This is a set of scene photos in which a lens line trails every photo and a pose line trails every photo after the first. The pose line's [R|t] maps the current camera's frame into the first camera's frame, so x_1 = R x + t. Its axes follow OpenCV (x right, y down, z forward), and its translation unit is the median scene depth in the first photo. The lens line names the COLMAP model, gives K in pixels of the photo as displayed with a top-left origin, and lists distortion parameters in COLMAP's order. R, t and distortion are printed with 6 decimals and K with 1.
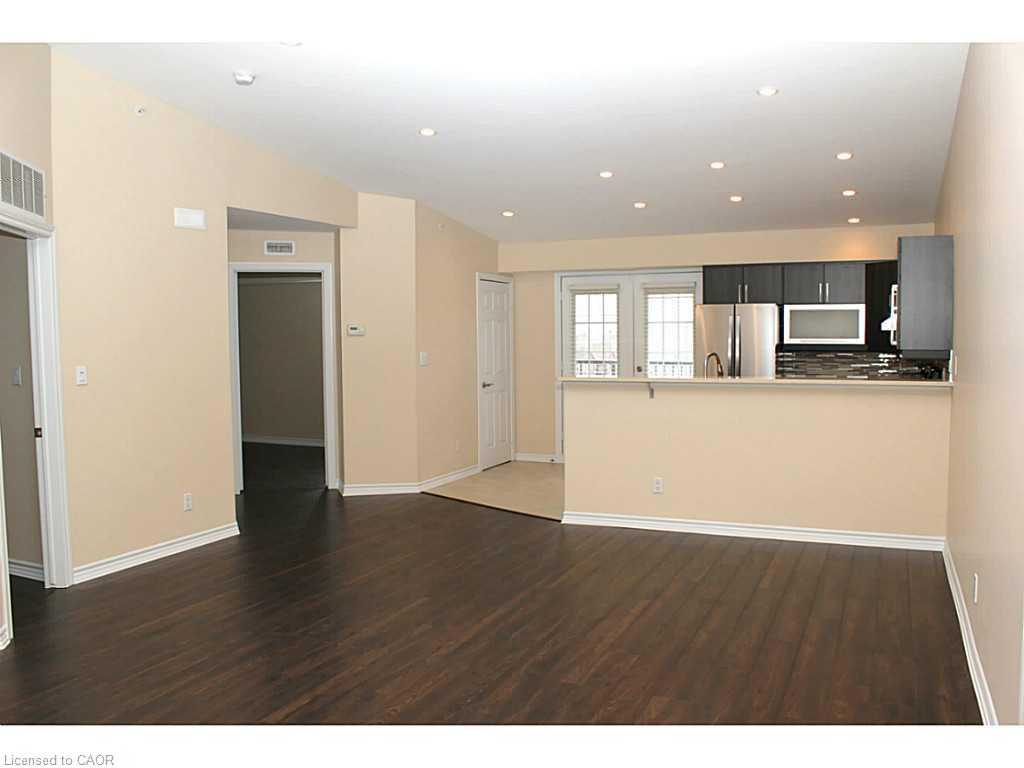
lens RADIAL K [[838.4, 0, 512.0], [0, 838.4, 384.0], [0, 0, 1]] dist [-0.128051, -0.003598]
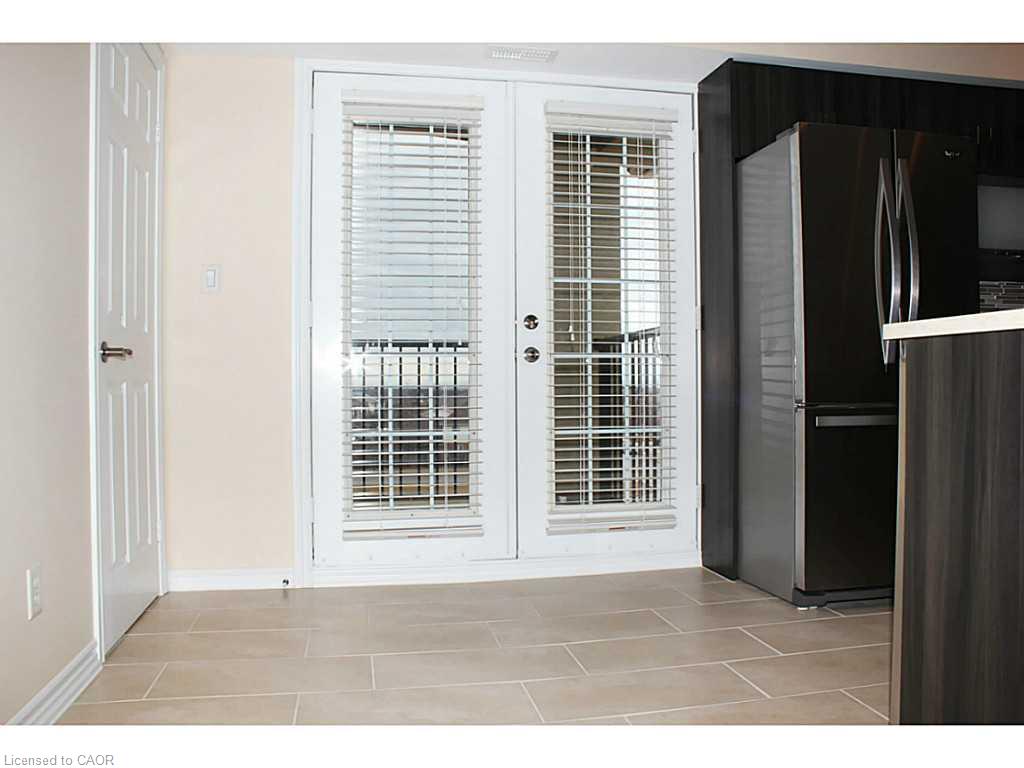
lens RADIAL K [[838.4, 0, 512.0], [0, 838.4, 384.0], [0, 0, 1]] dist [-0.128051, -0.003598]
pose [[0.808616, 0.005820, 0.588308, -0.081897], [0.028120, 0.998426, -0.048528, 0.028891], [-0.587664, 0.055784, 0.807180, 0.693634]]
